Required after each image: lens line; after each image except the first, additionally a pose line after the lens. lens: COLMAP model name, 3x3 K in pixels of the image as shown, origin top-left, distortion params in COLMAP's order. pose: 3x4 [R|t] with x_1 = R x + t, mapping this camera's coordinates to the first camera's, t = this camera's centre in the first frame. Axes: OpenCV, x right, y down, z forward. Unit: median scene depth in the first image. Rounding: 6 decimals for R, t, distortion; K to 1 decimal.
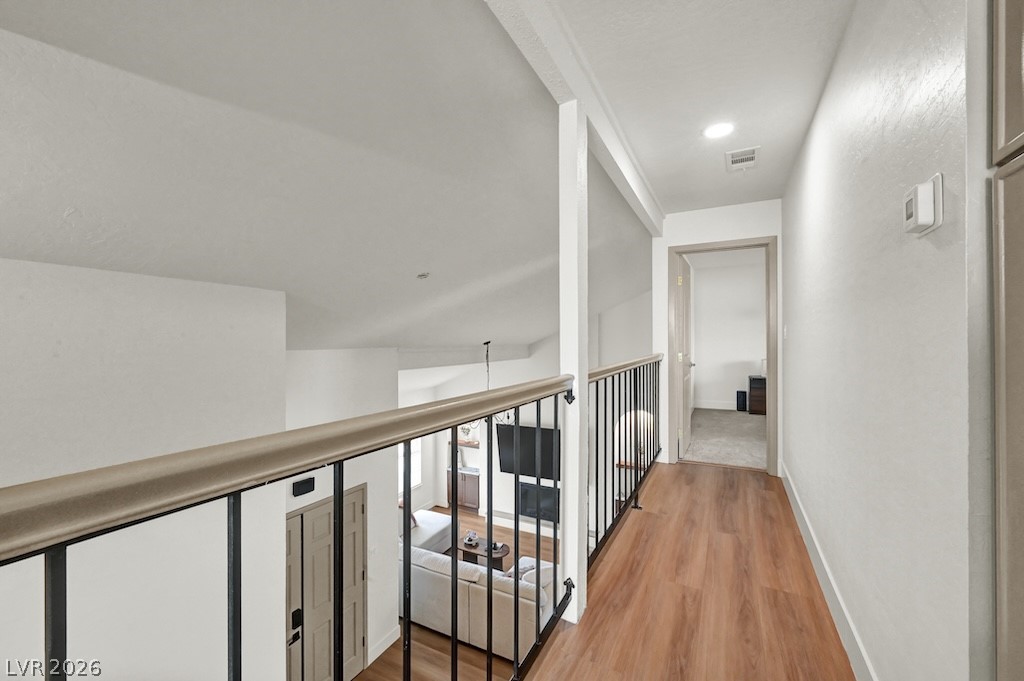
lens RADIAL K [[414.3, 0, 511.2], [0, 414.3, 344.0], [0, 0, 1]] dist [0.008220, 0.000719]
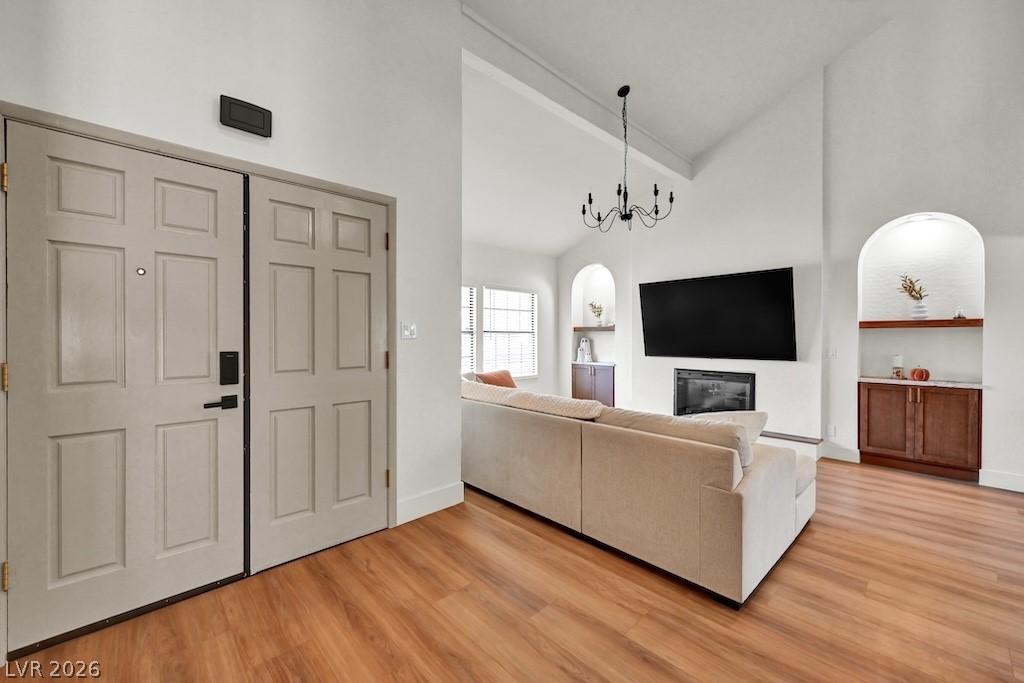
lens RADIAL K [[412.5, 0, 517.4], [0, 412.5, 337.5], [0, 0, 1]] dist [-0.001542, 0.000412]
pose [[0.946790, 0.004485, -0.321820, -0.012458], [-0.003623, 0.999988, 0.003275, 0.469807], [0.321831, -0.001935, 0.946795, 0.480280]]
